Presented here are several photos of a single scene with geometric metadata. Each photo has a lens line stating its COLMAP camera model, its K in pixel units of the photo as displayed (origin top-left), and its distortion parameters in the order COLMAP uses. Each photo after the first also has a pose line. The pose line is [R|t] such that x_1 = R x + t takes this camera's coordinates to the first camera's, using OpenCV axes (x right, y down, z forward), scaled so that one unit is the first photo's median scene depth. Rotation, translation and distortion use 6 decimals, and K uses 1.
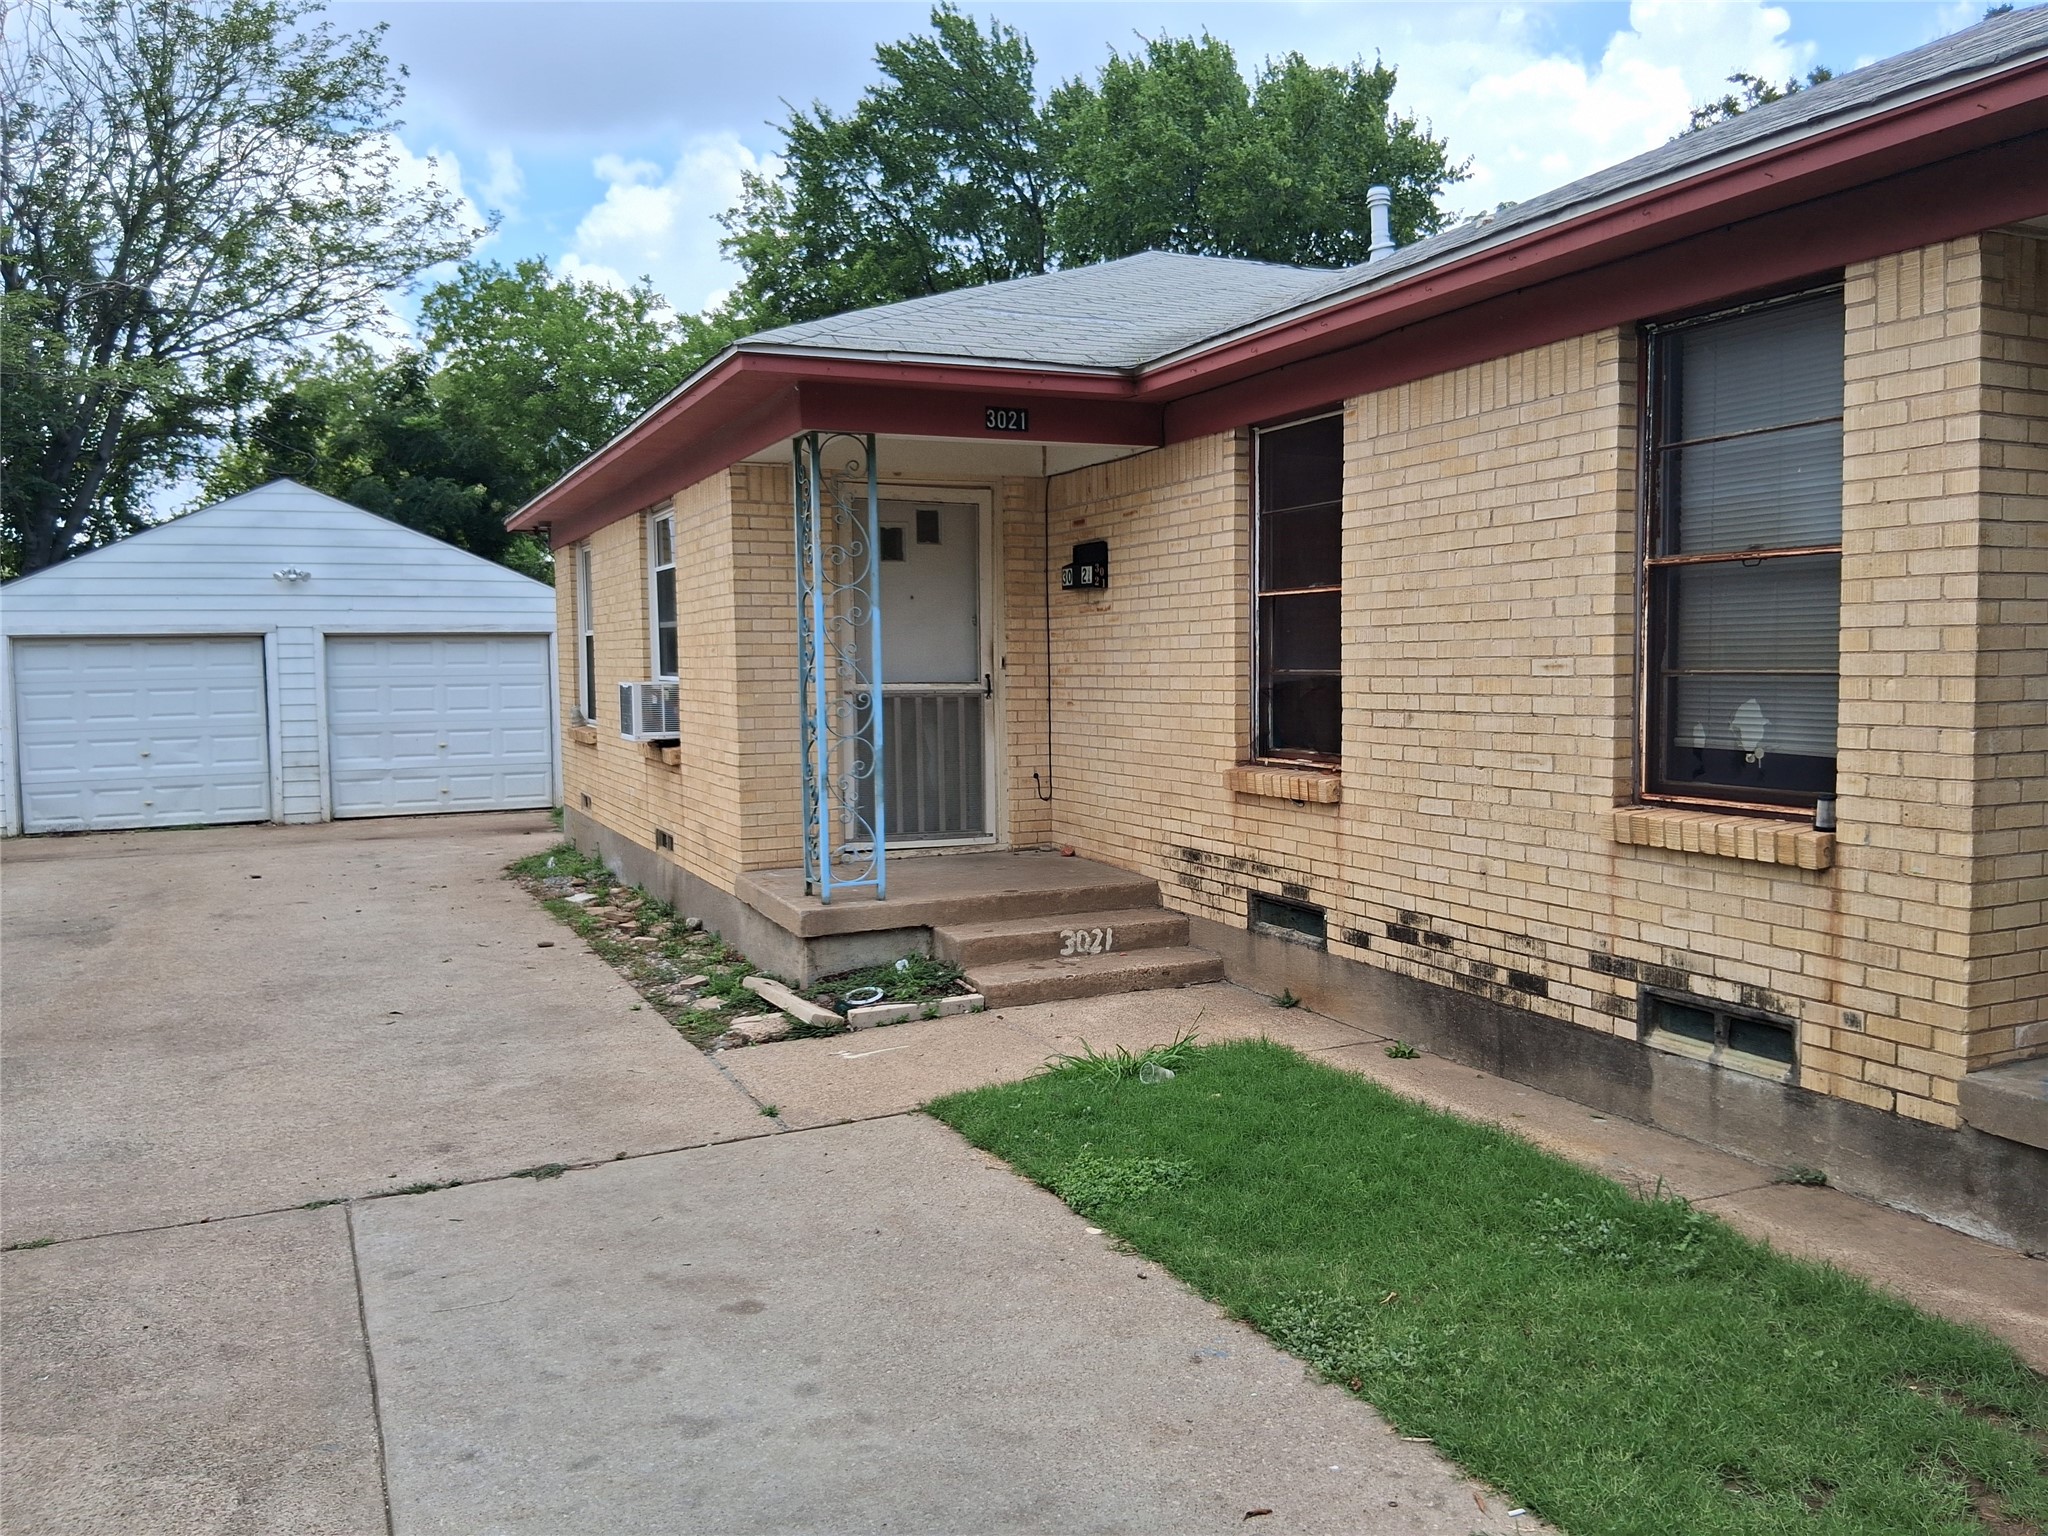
lens RADIAL K [[1555.6, 0, 1024.0], [0, 1555.6, 768.0], [0, 0, 1]] dist [0.112641, -0.210761]
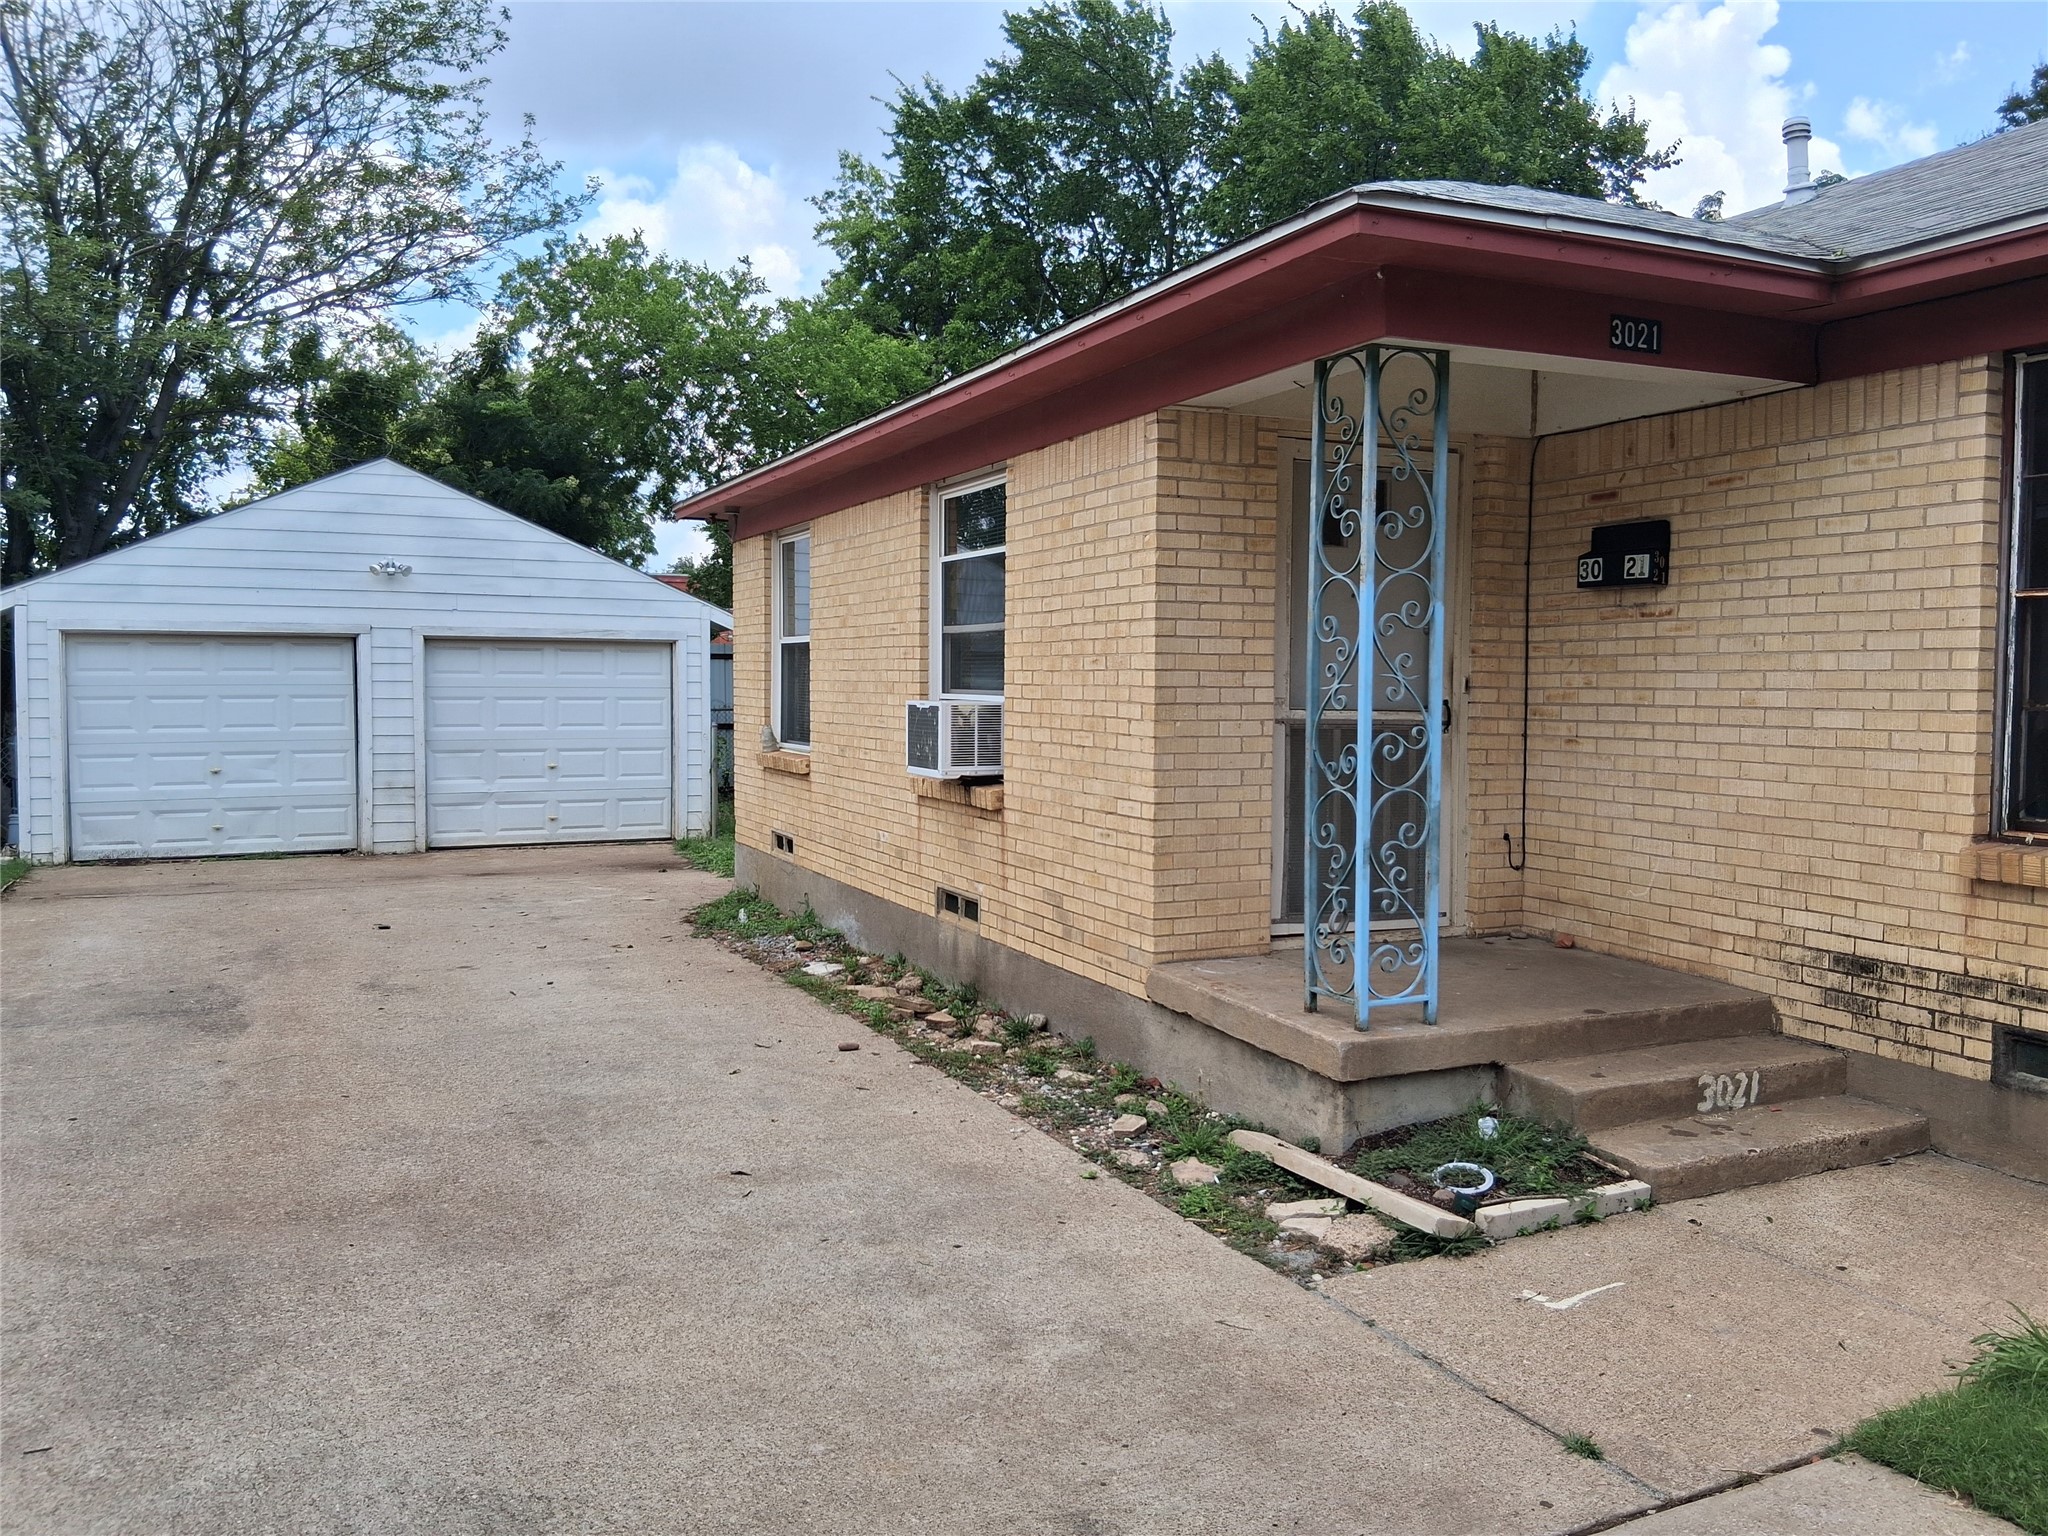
lens RADIAL K [[1550.6, 0, 1032.6], [0, 1550.6, 769.2], [0, 0, 1]] dist [0.117915, -0.217475]
pose [[0.999721, 0.019825, 0.012856, -0.117939], [-0.019651, 0.999715, -0.013557, -0.006573], [-0.013121, 0.013300, 0.999825, 0.128513]]
